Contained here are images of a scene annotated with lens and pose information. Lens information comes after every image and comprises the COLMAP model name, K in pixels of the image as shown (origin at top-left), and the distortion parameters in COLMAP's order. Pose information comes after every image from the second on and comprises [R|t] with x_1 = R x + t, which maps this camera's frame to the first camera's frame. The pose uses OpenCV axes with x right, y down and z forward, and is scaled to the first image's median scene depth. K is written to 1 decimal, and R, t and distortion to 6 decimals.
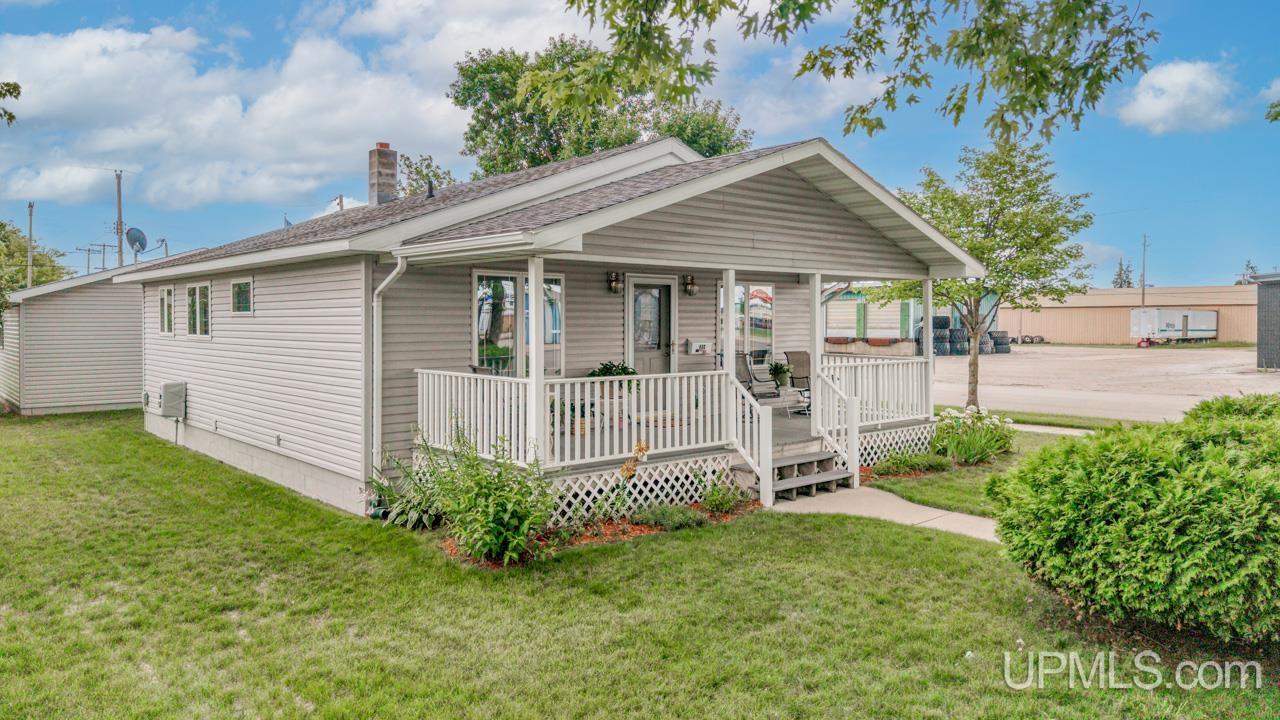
lens RADIAL K [[872.2, 0, 640.0], [0, 872.2, 360.0], [0, 0, 1]] dist [0.003642, 0.000114]
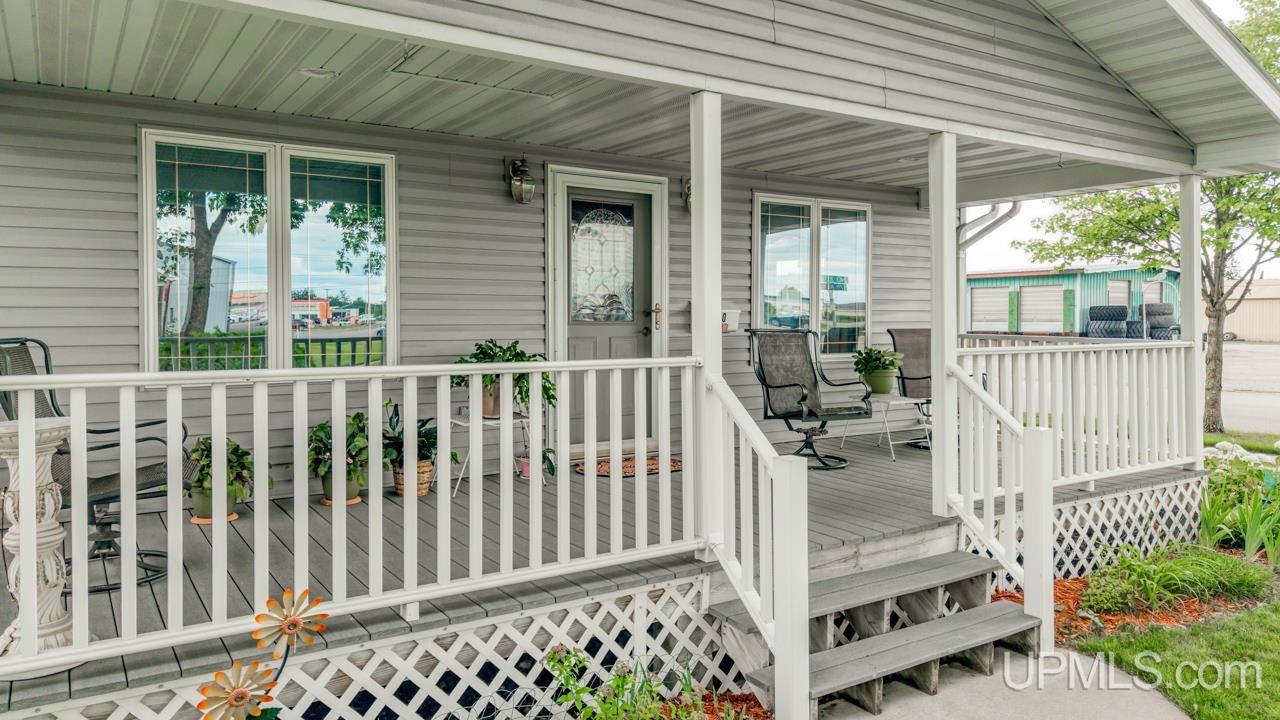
lens RADIAL K [[885.5, 0, 649.5], [0, 885.5, 349.8], [0, 0, 1]] dist [0.015530, 0.000337]
pose [[0.990568, 0.003060, -0.136986, 0.110099], [-0.004481, 0.999939, -0.010060, 0.010643], [0.136947, 0.010579, 0.990522, 0.510844]]
